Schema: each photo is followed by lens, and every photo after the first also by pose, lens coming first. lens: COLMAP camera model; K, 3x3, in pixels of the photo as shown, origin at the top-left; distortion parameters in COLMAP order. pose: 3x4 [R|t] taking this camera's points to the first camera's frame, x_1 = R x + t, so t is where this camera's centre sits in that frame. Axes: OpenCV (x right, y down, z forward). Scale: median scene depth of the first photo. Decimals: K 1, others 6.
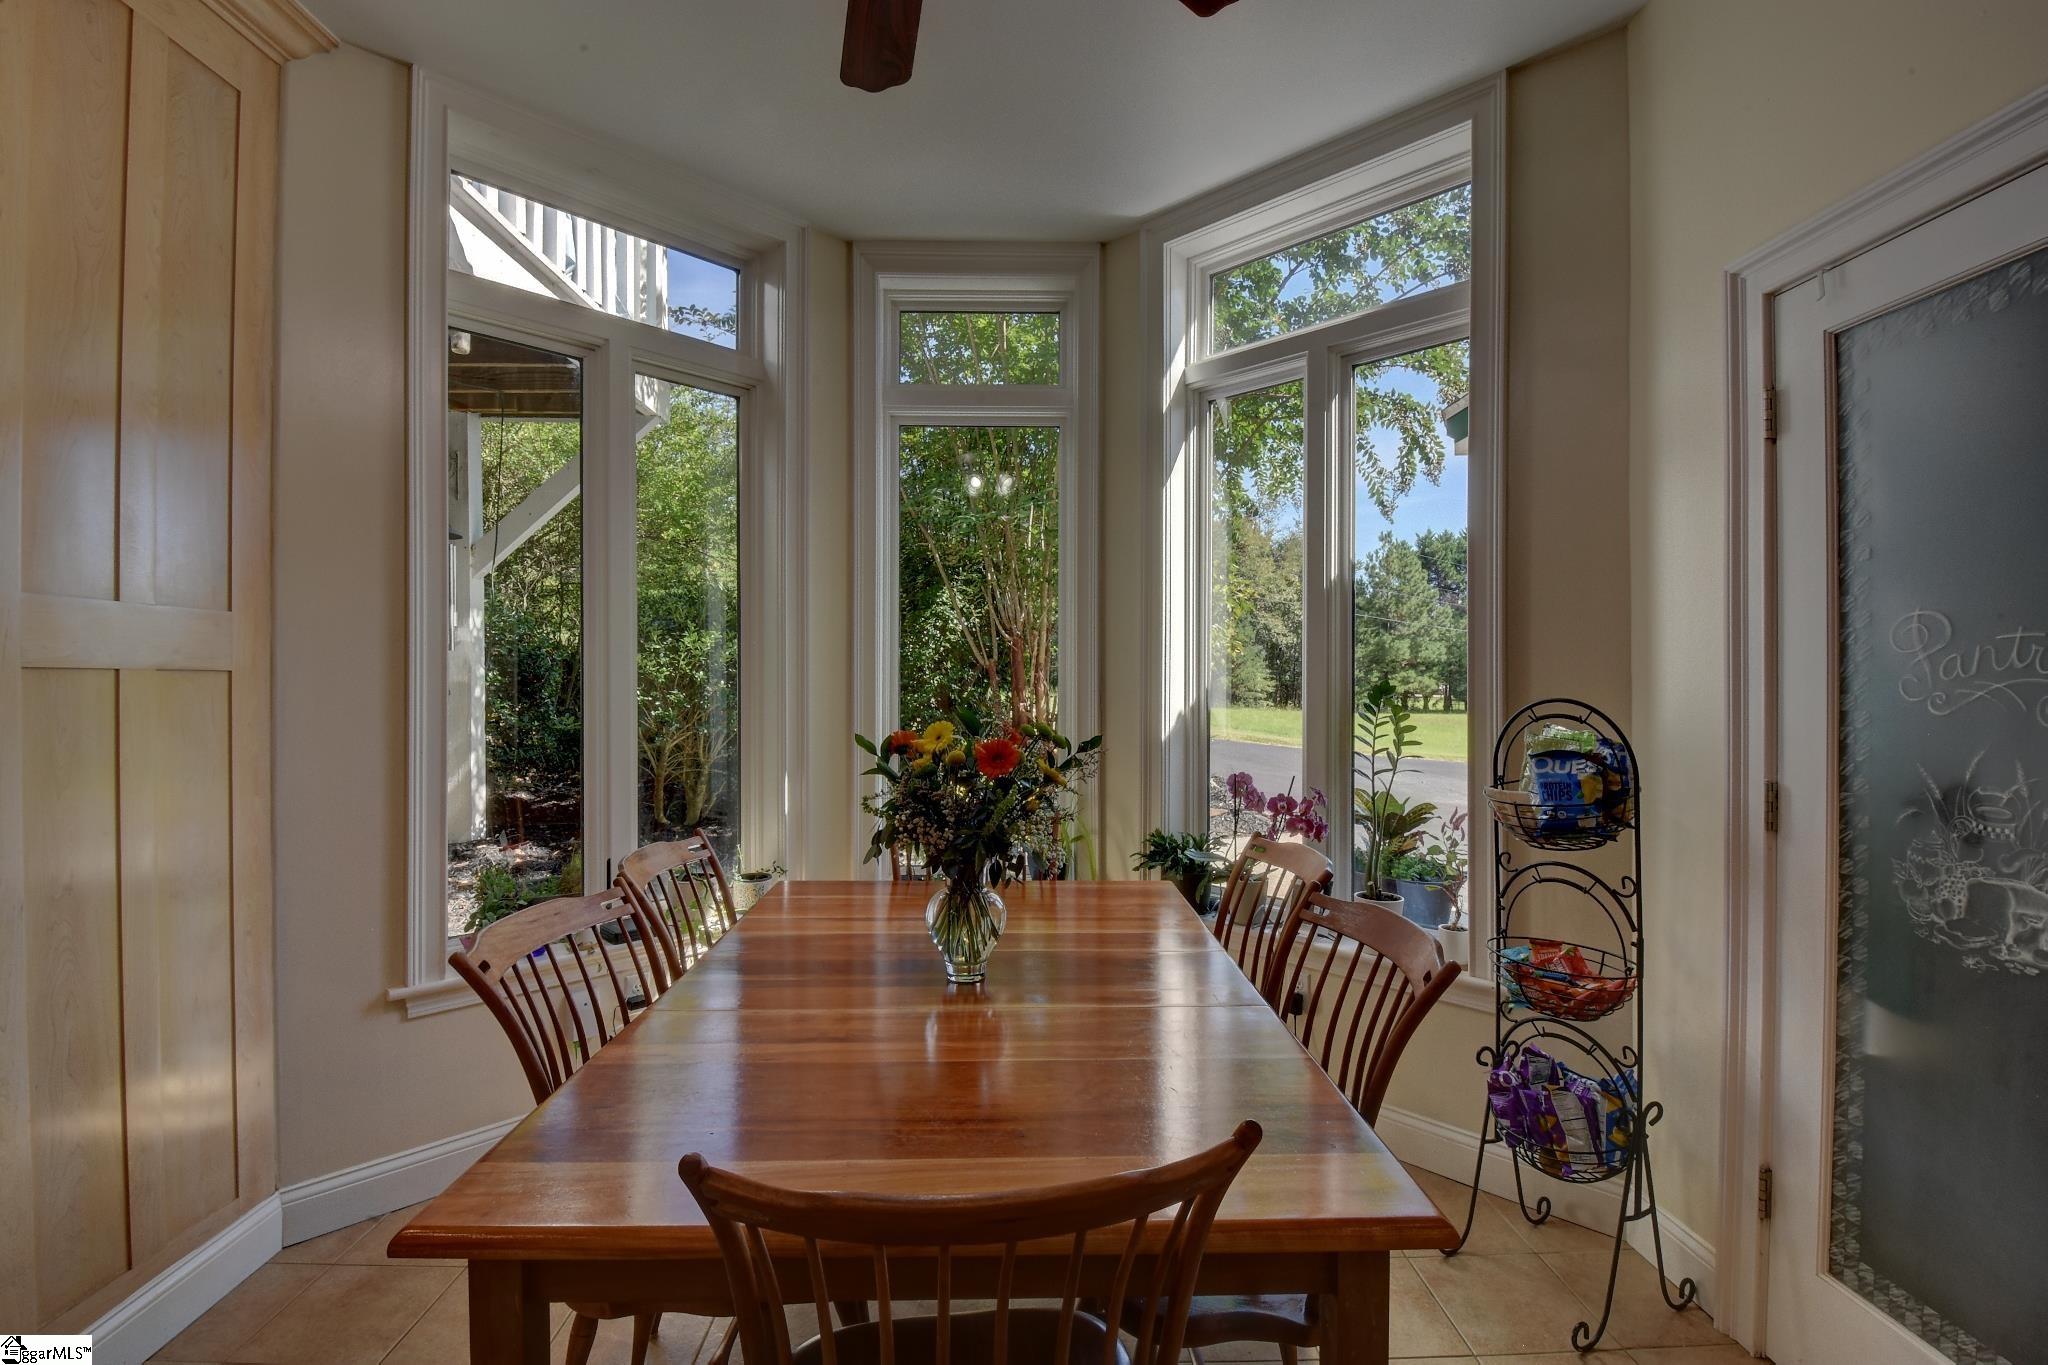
lens RADIAL K [[889.3, 0, 1034.6], [0, 889.3, 675.3], [0, 0, 1]] dist [-0.004968, -0.012184]
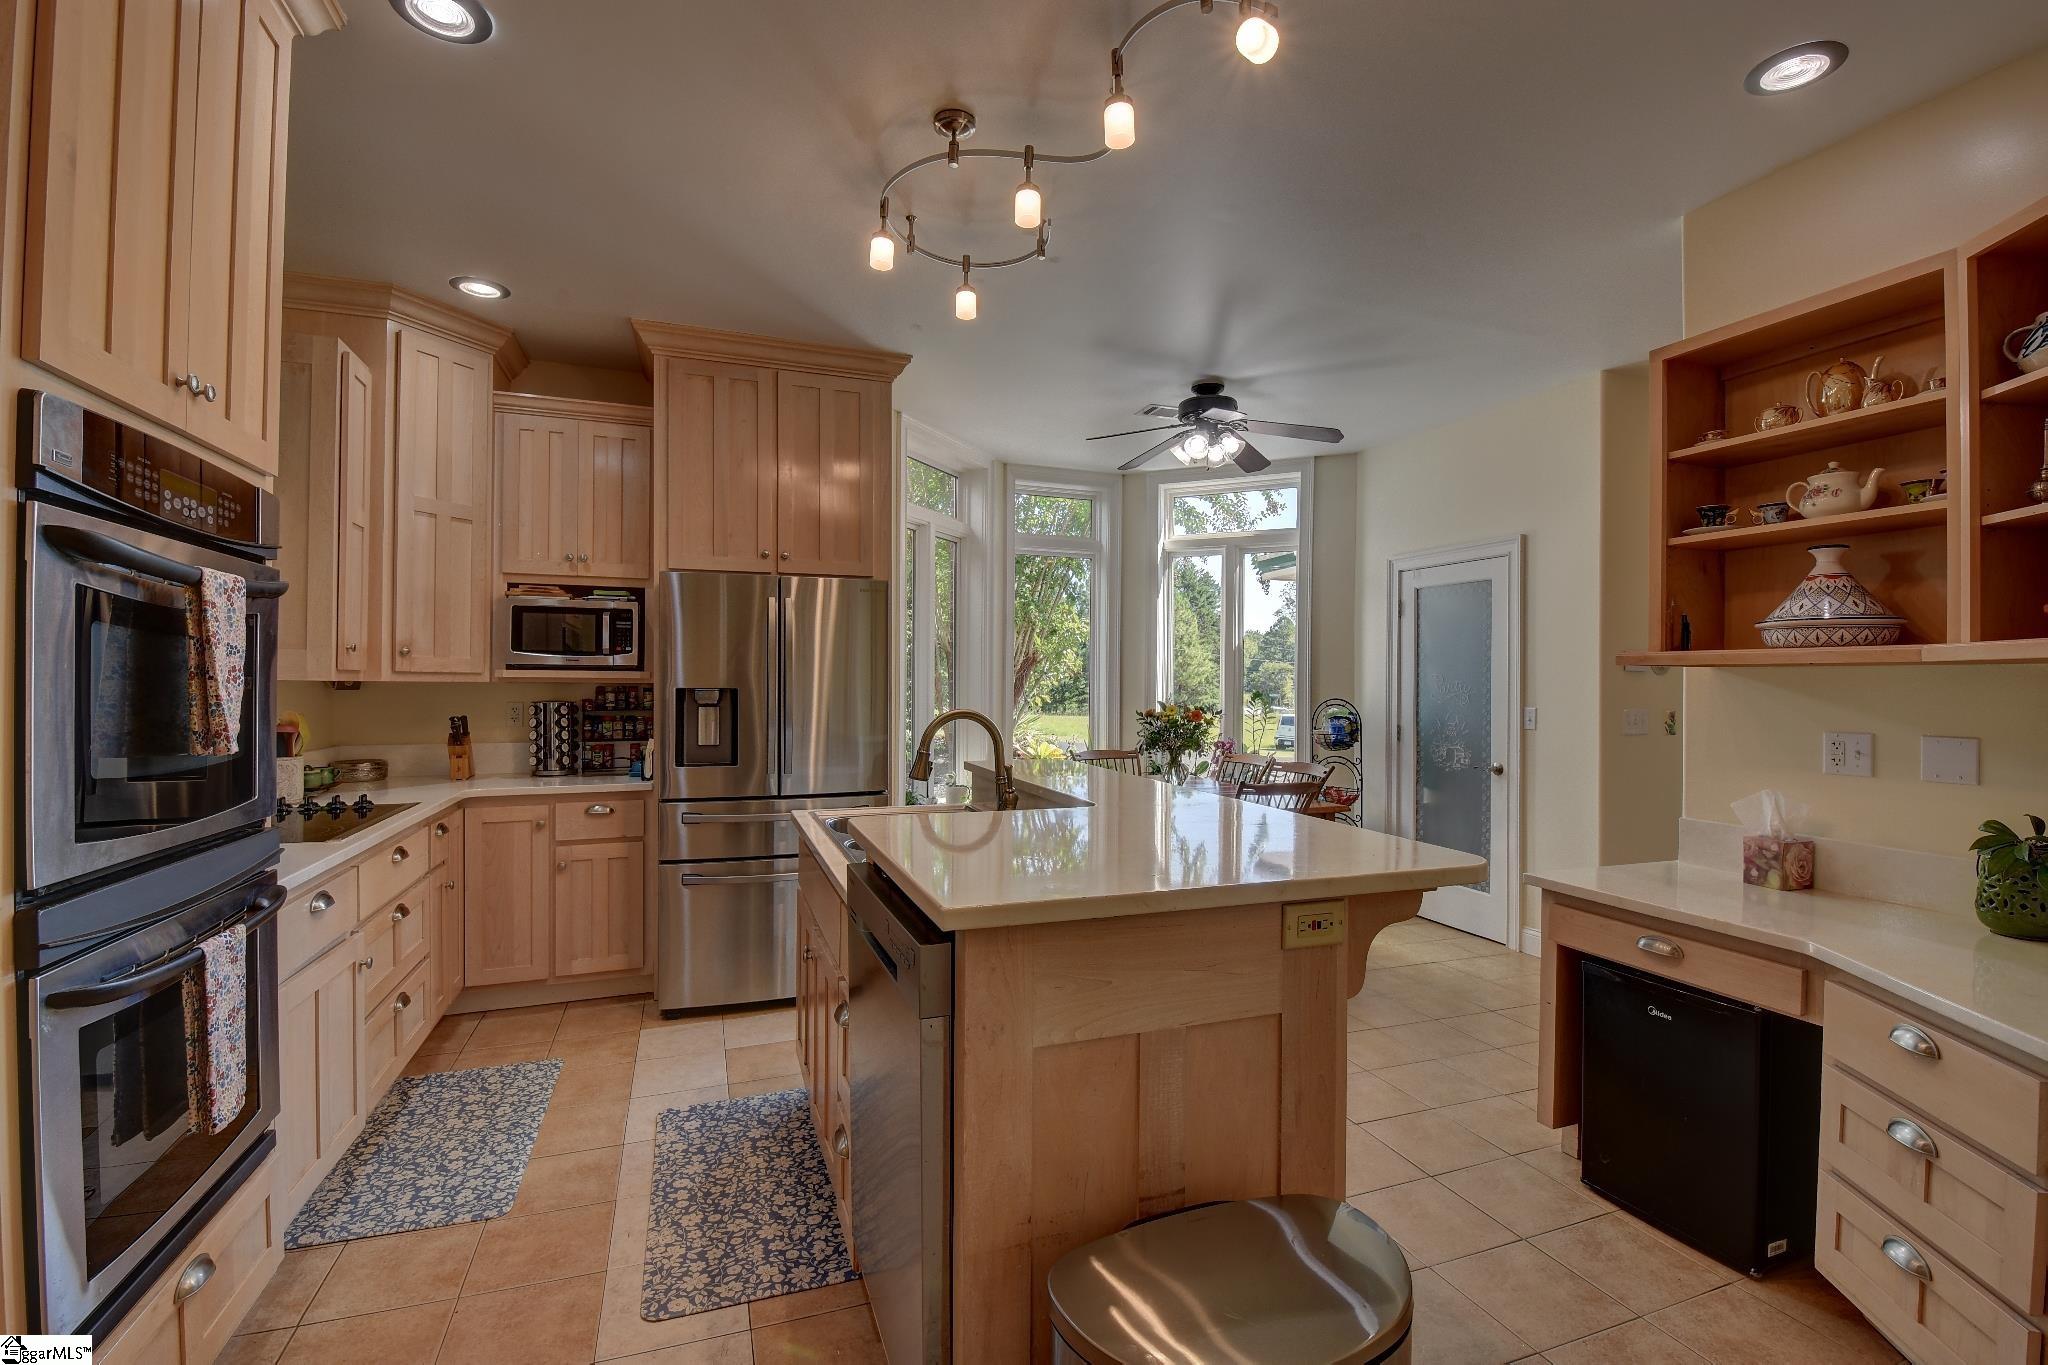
lens RADIAL K [[889.3, 0, 1026.2], [0, 889.3, 678.2], [0, 0, 1]] dist [-0.004968, -0.012184]
pose [[0.947420, 0.009561, 0.319851, -1.357256], [-0.008603, 0.999953, -0.004410, -0.019574], [-0.319878, 0.001426, 0.947458, -1.490559]]
